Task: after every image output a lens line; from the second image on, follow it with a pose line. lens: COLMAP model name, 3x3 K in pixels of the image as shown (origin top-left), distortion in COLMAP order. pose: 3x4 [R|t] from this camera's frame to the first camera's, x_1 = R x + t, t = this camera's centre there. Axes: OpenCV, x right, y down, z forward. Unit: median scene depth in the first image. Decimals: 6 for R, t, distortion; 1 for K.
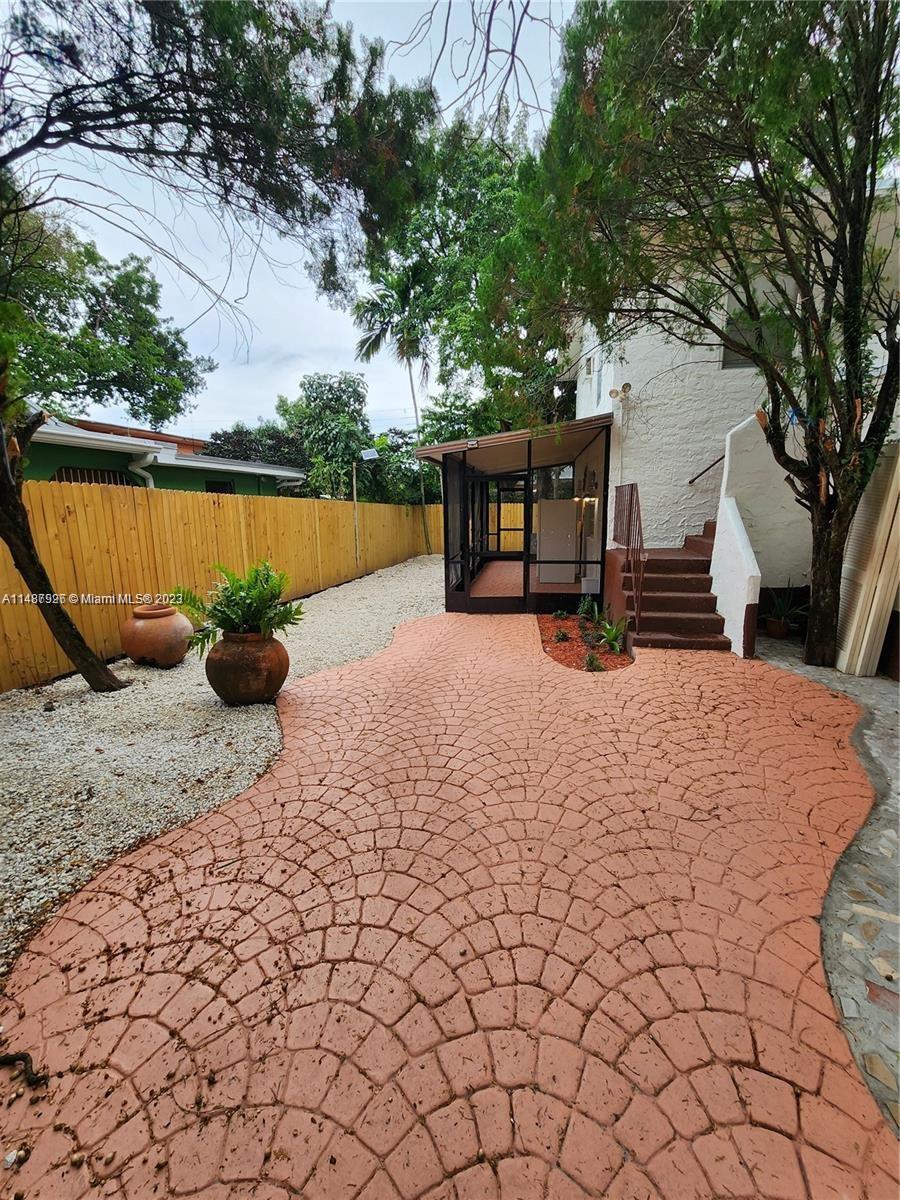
lens RADIAL K [[489.4, 0, 448.8], [0, 489.4, 600.7], [0, 0, 1]] dist [0.001842, 0.000121]
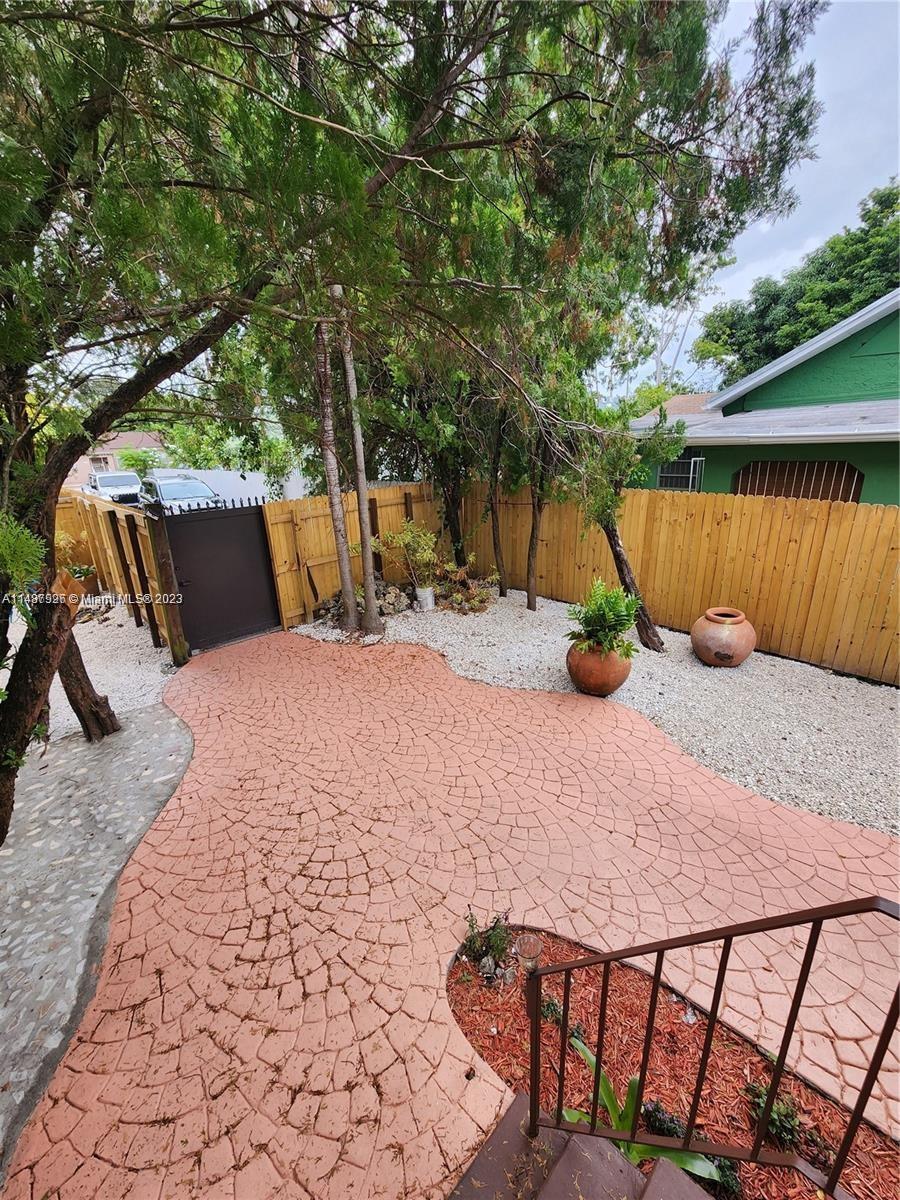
lens RADIAL K [[489.4, 0, 450.3], [0, 489.4, 597.3], [0, 0, 1]] dist [0.001842, 0.000121]
pose [[-0.565231, 0.279715, -0.776063, 0.871894], [-0.123074, 0.901637, 0.414613, -0.590292], [0.815700, 0.329865, -0.475207, 1.502795]]
